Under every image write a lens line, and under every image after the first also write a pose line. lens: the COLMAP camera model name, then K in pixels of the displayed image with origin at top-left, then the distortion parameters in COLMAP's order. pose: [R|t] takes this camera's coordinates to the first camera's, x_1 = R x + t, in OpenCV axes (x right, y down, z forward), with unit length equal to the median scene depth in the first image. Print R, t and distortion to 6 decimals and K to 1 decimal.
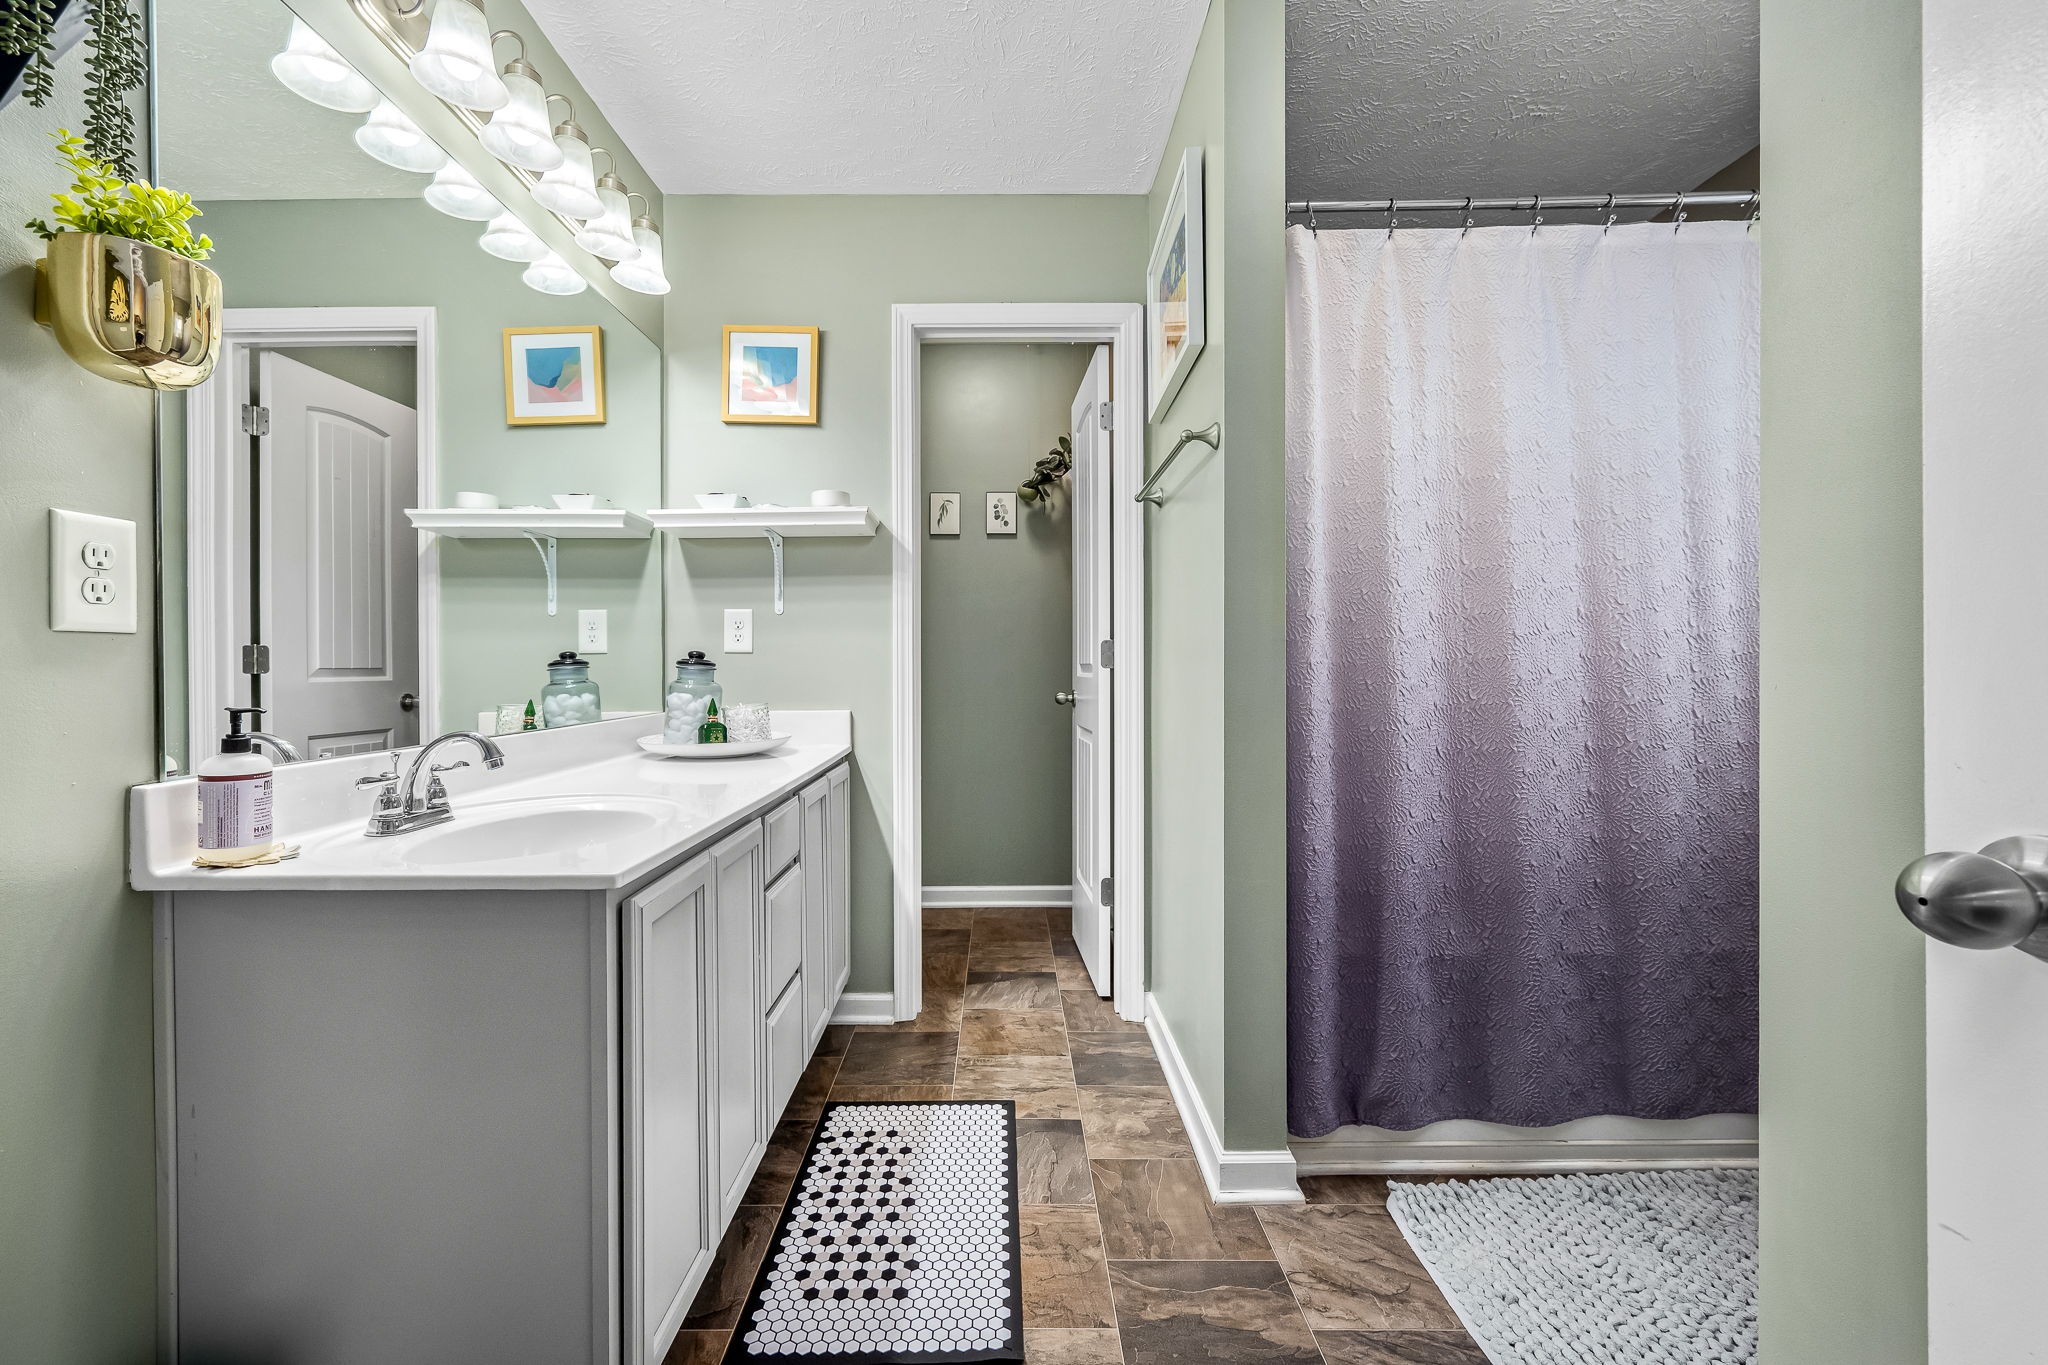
lens RADIAL K [[800.7, 0, 993.6], [0, 800.7, 676.3], [0, 0, 1]] dist [0.001926, 0.000284]
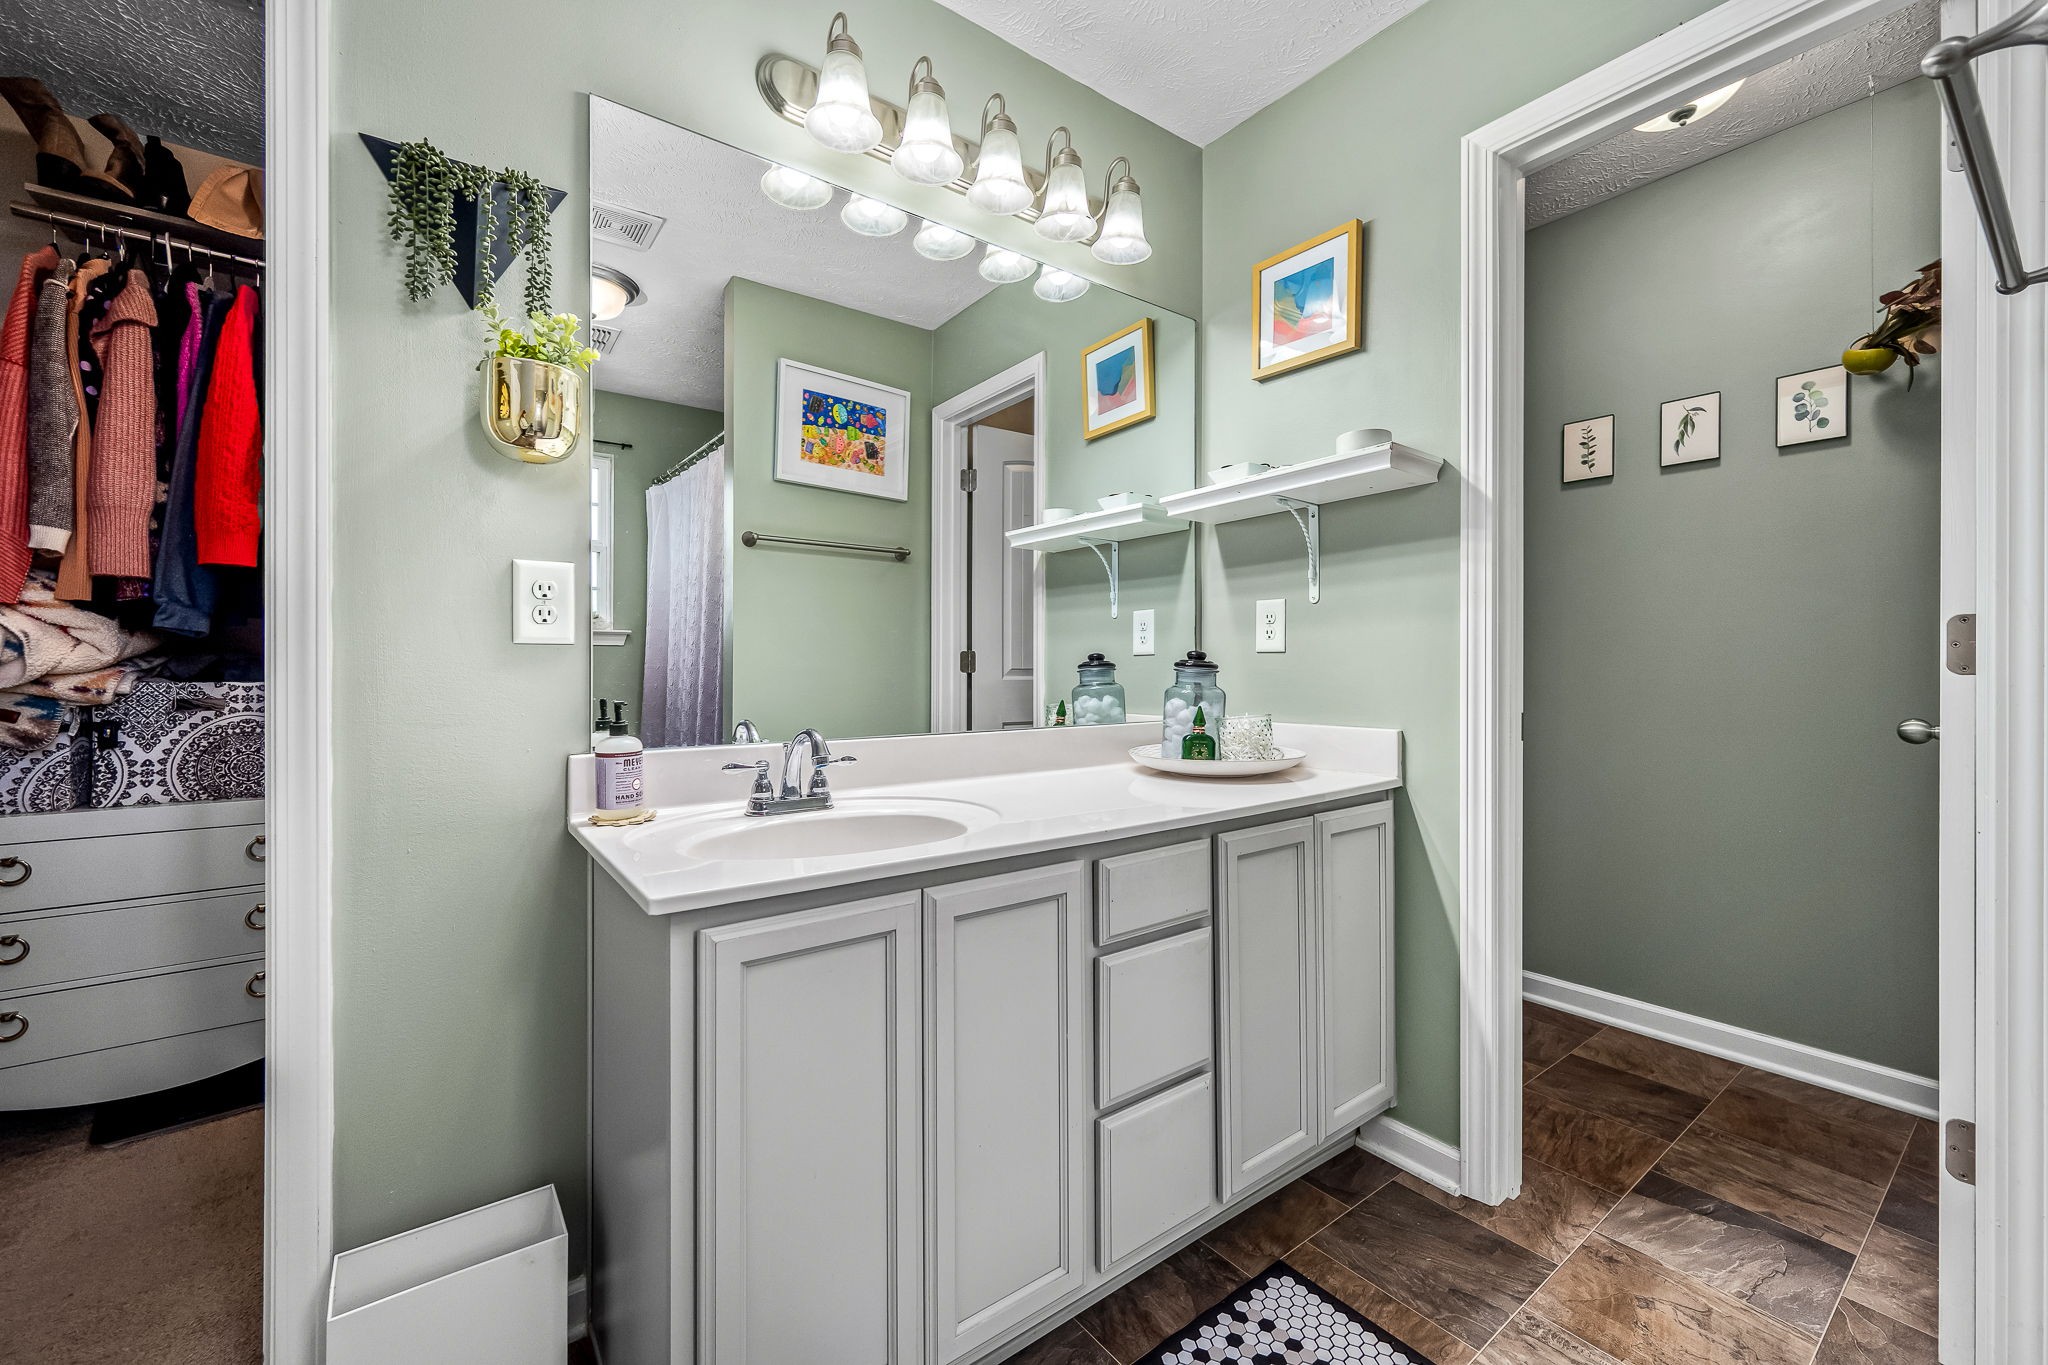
lens RADIAL K [[800.7, 0, 1030.9], [0, 800.7, 671.9], [0, 0, 1]] dist [0.001926, 0.000284]
pose [[0.612540, 0.005786, -0.790418, 0.203590], [-0.011492, 0.999933, -0.001587, -0.005097], [0.790356, 0.010055, 0.612565, 0.317907]]
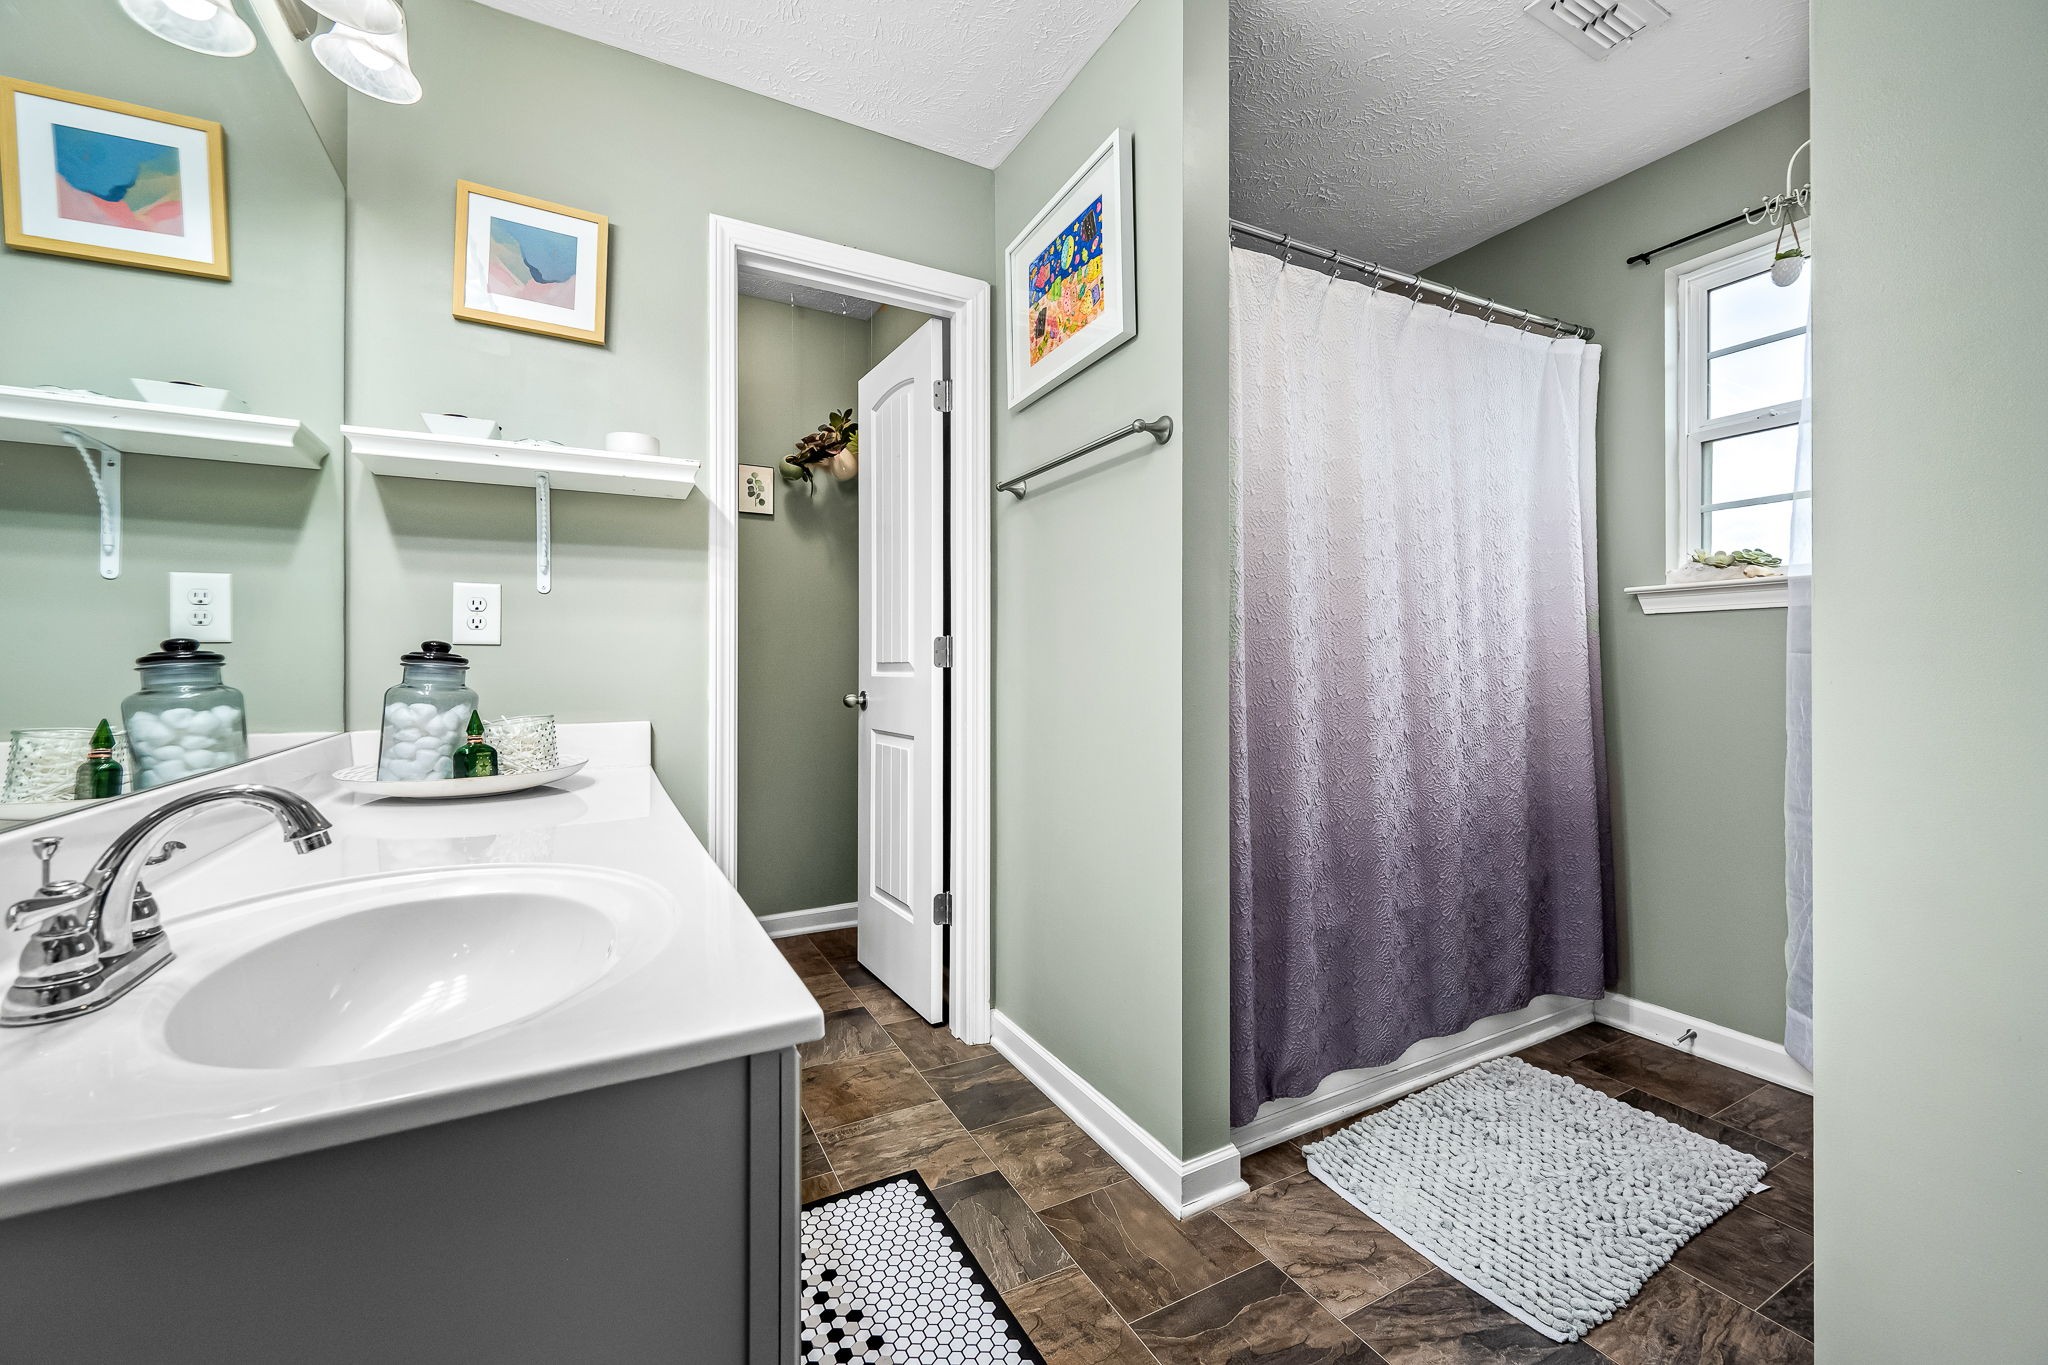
lens RADIAL K [[800.7, 0, 1005.9], [0, 800.7, 667.7], [0, 0, 1]] dist [0.001926, 0.000284]
pose [[0.884996, 0.001143, 0.465597, -0.254548], [0.003498, 0.999952, -0.009103, -0.000788], [-0.465585, 0.009685, 0.884950, 0.165239]]
